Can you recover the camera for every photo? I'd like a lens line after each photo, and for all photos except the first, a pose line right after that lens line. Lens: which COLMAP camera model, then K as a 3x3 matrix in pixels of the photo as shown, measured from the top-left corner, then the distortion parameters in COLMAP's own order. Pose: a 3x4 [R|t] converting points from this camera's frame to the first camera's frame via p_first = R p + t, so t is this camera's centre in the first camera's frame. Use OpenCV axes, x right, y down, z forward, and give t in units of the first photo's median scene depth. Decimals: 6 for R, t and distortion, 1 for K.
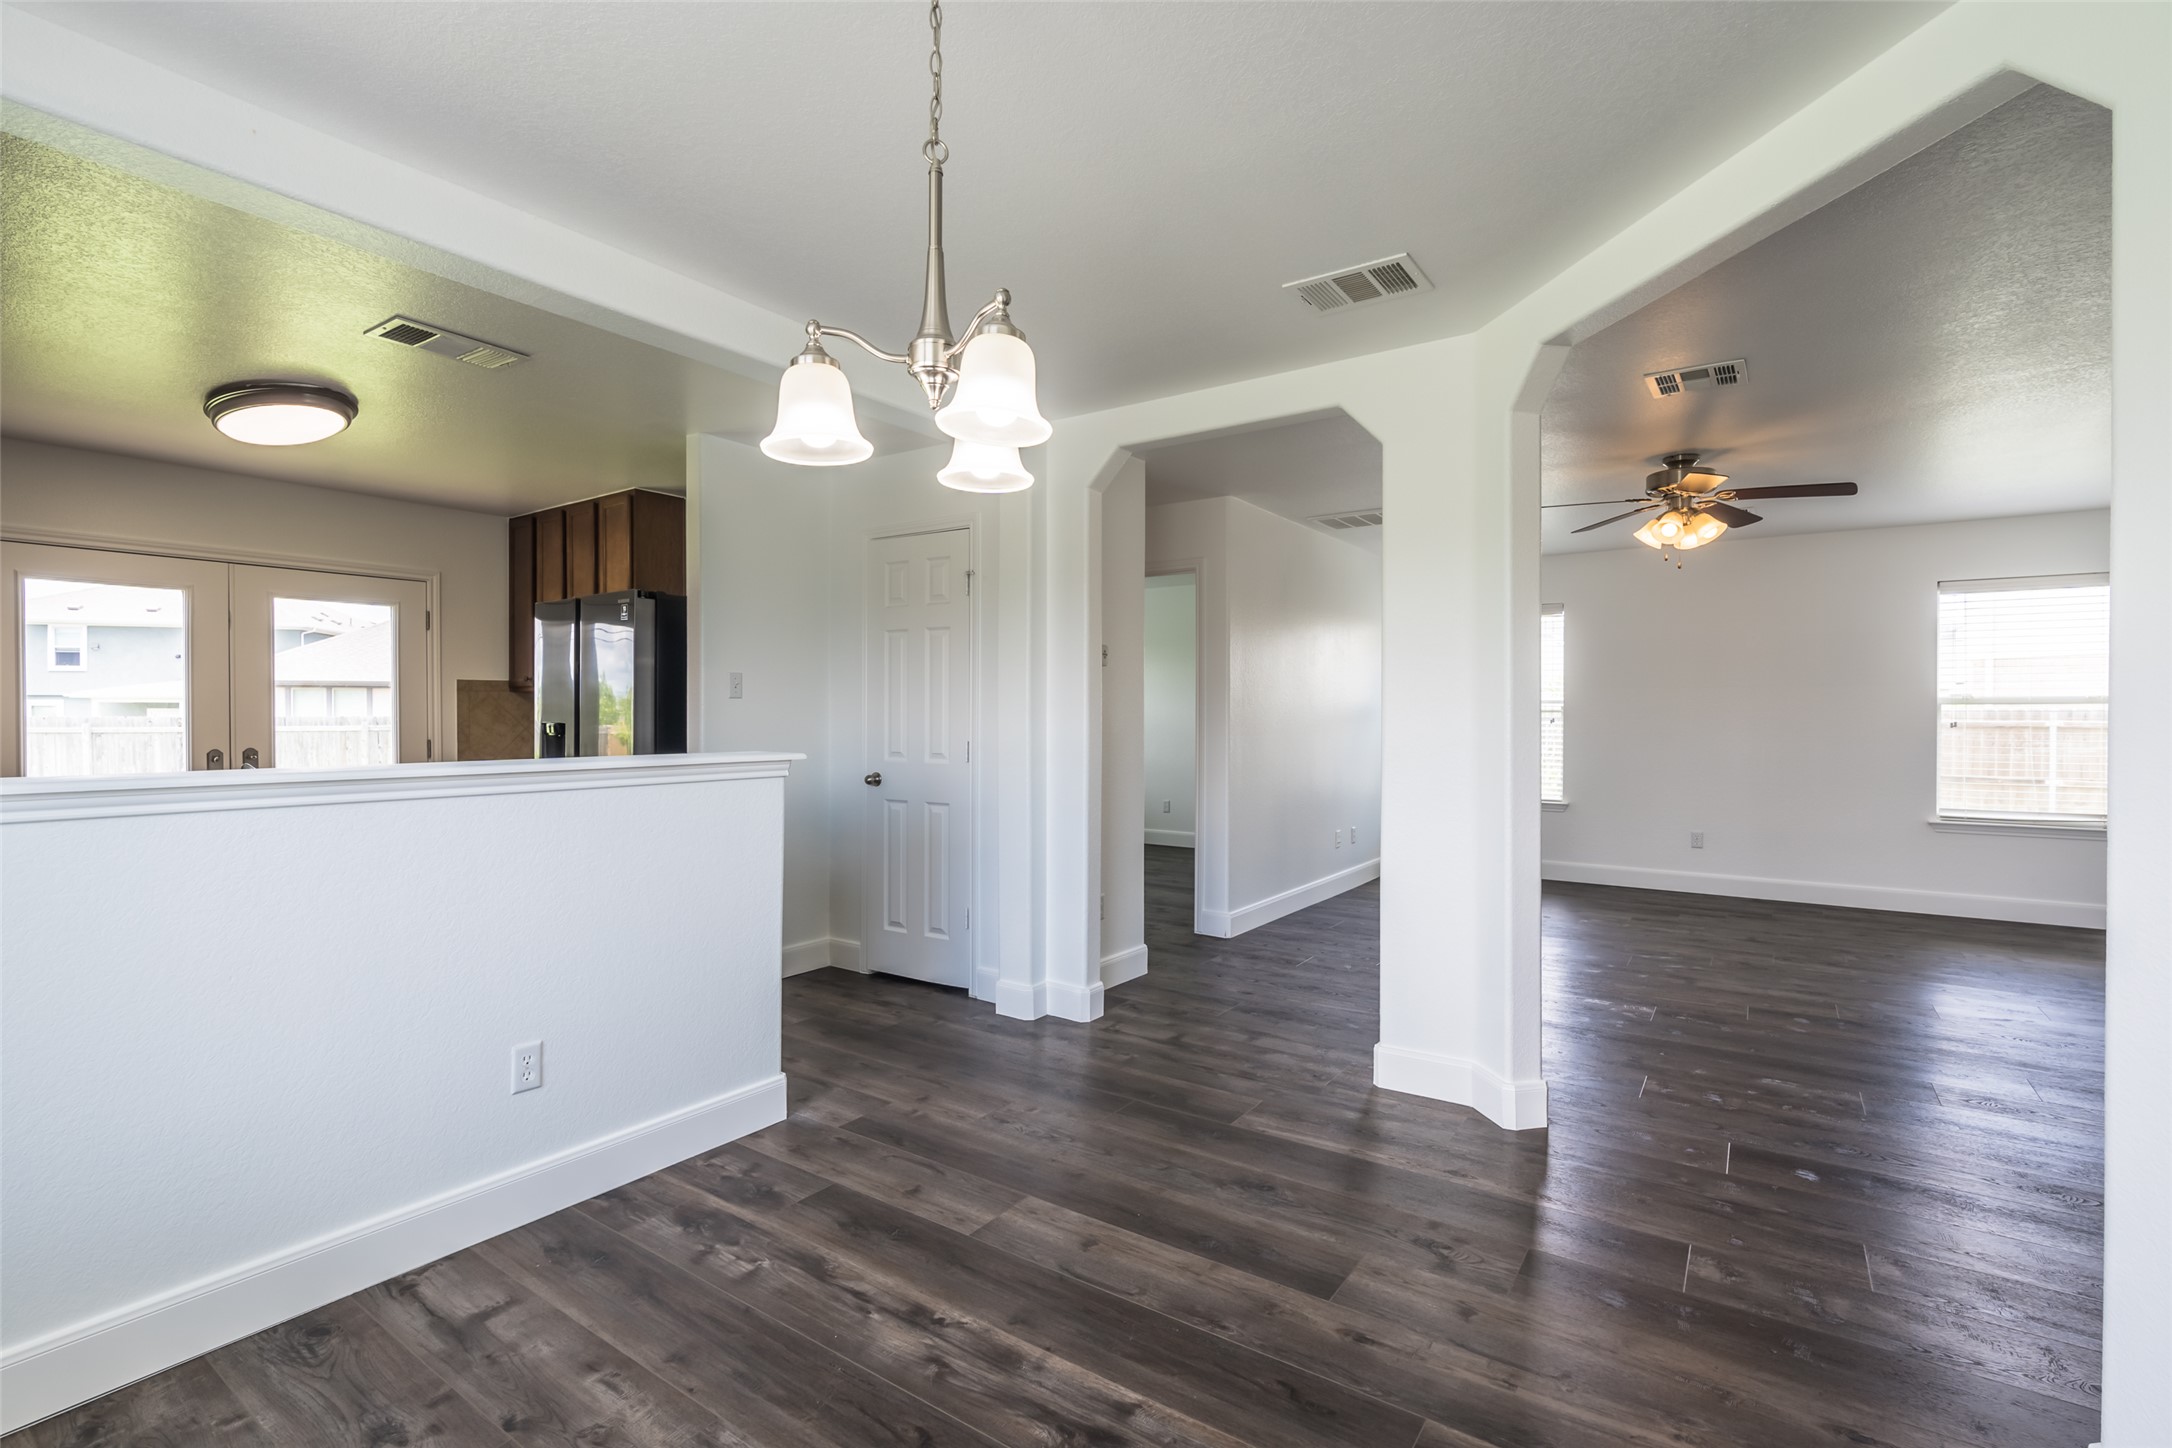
lens RADIAL K [[1005.9, 0, 1083.1], [0, 1005.9, 735.7], [0, 0, 1]] dist [-0.003167, 0.001251]
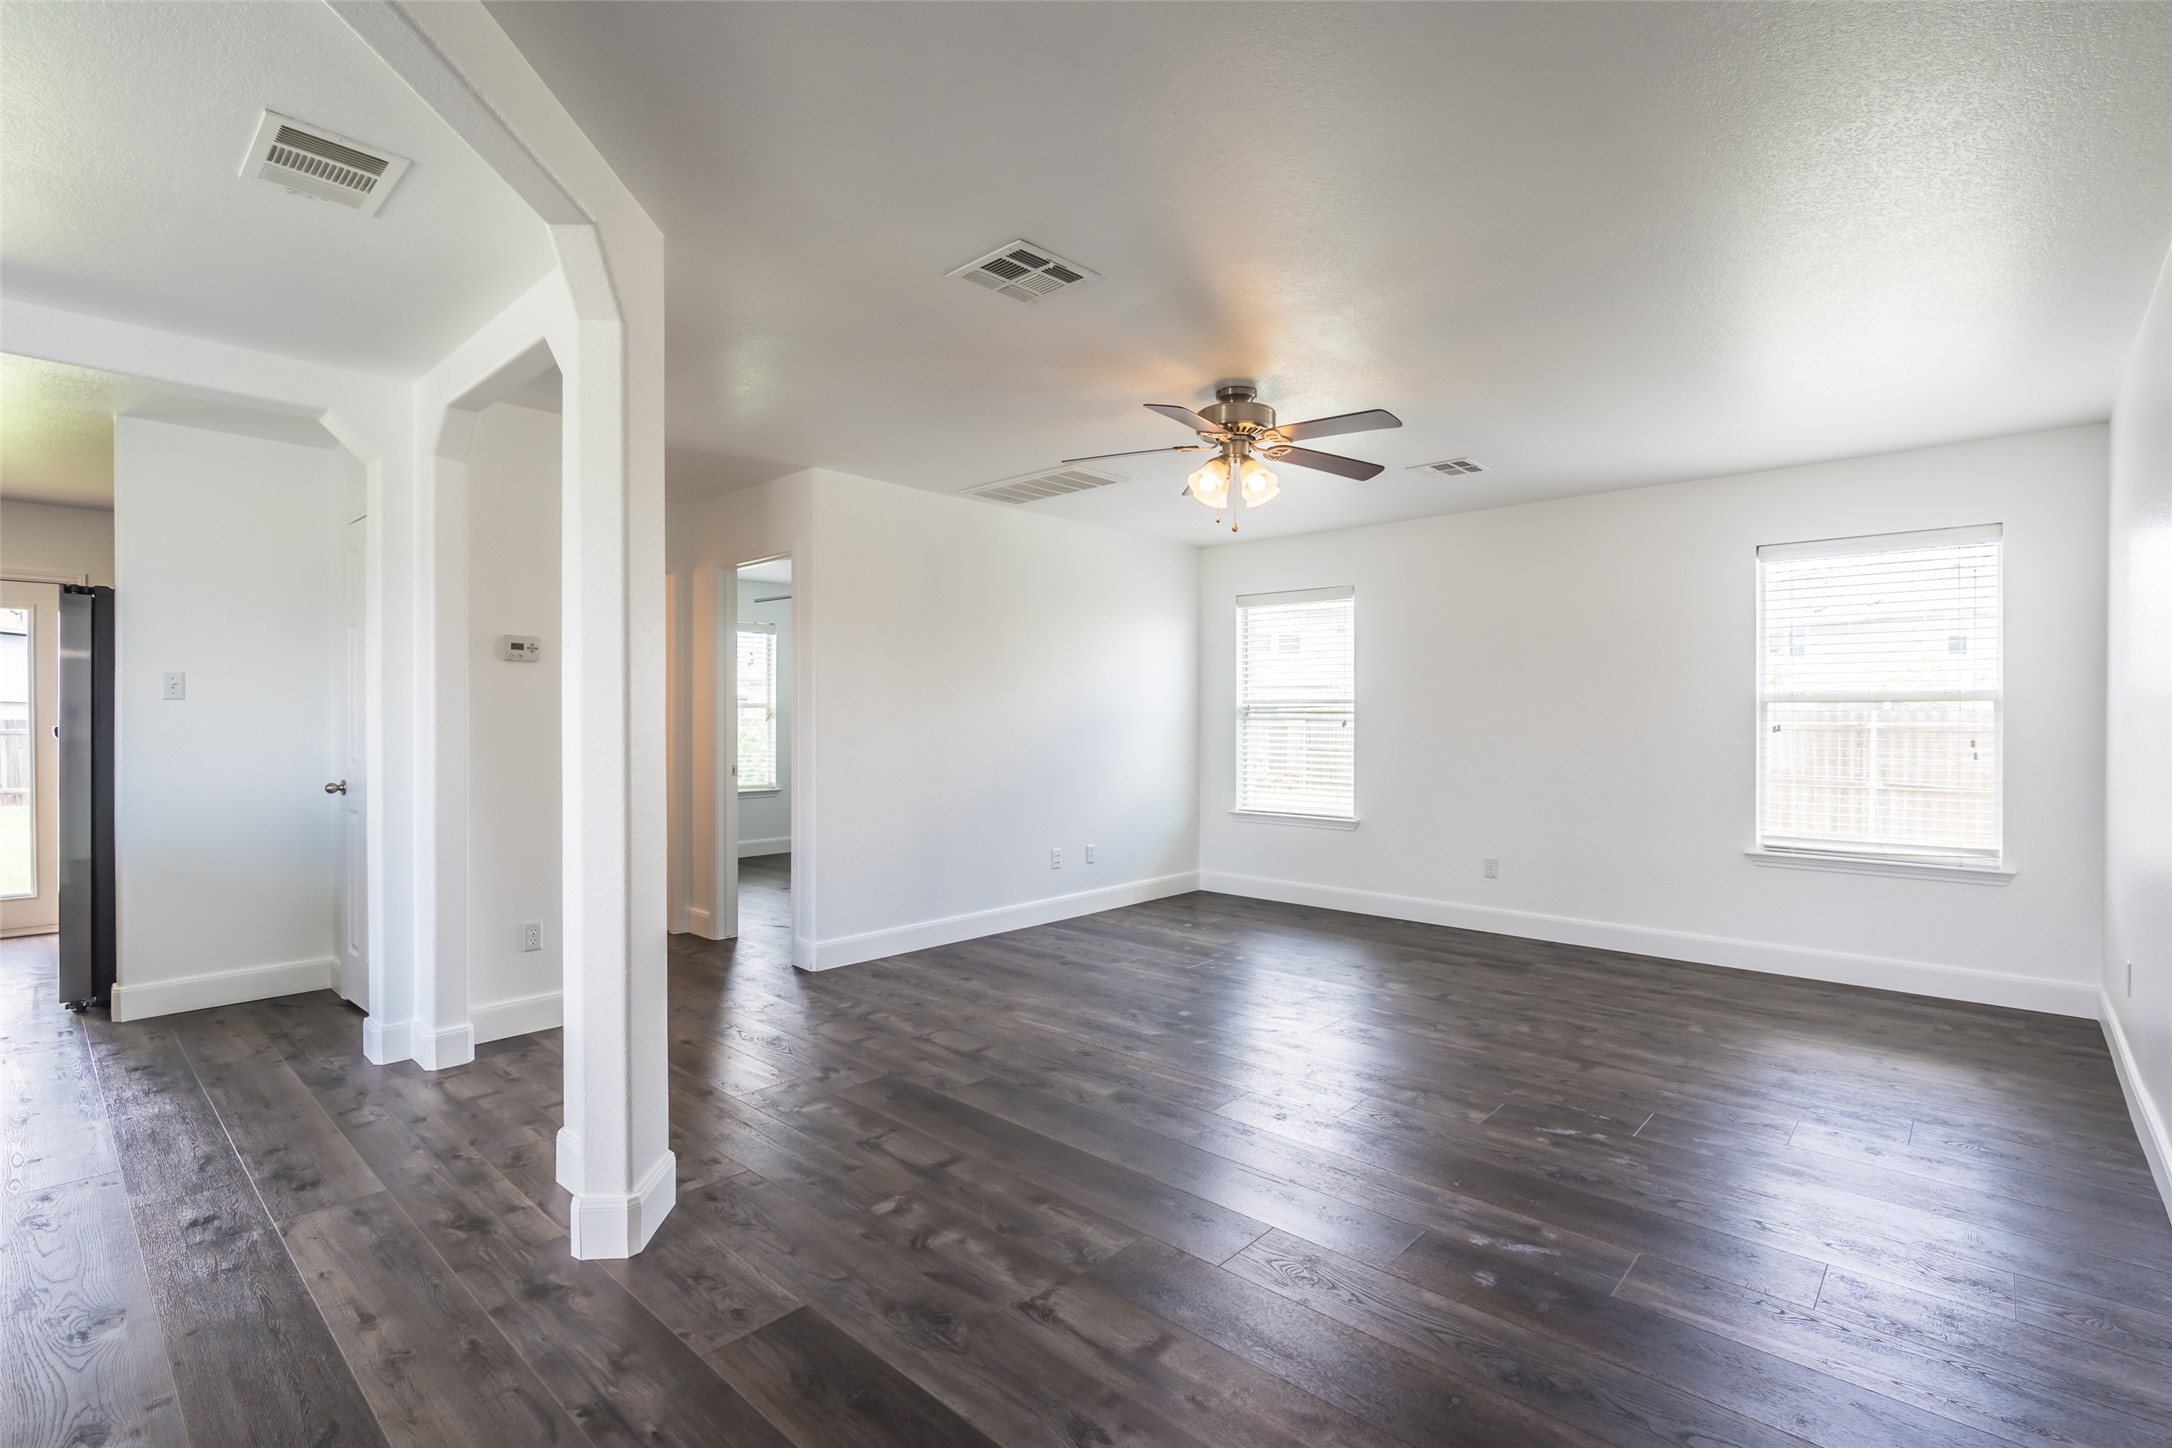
lens RADIAL K [[1005.9, 0, 1088.0], [0, 1005.9, 740.2], [0, 0, 1]] dist [-0.003167, 0.001251]
pose [[0.988317, 0.001889, -0.152399, 0.457081], [-0.001864, 0.999998, 0.000306, -0.000962], [0.152399, -0.000018, 0.988319, 0.150858]]
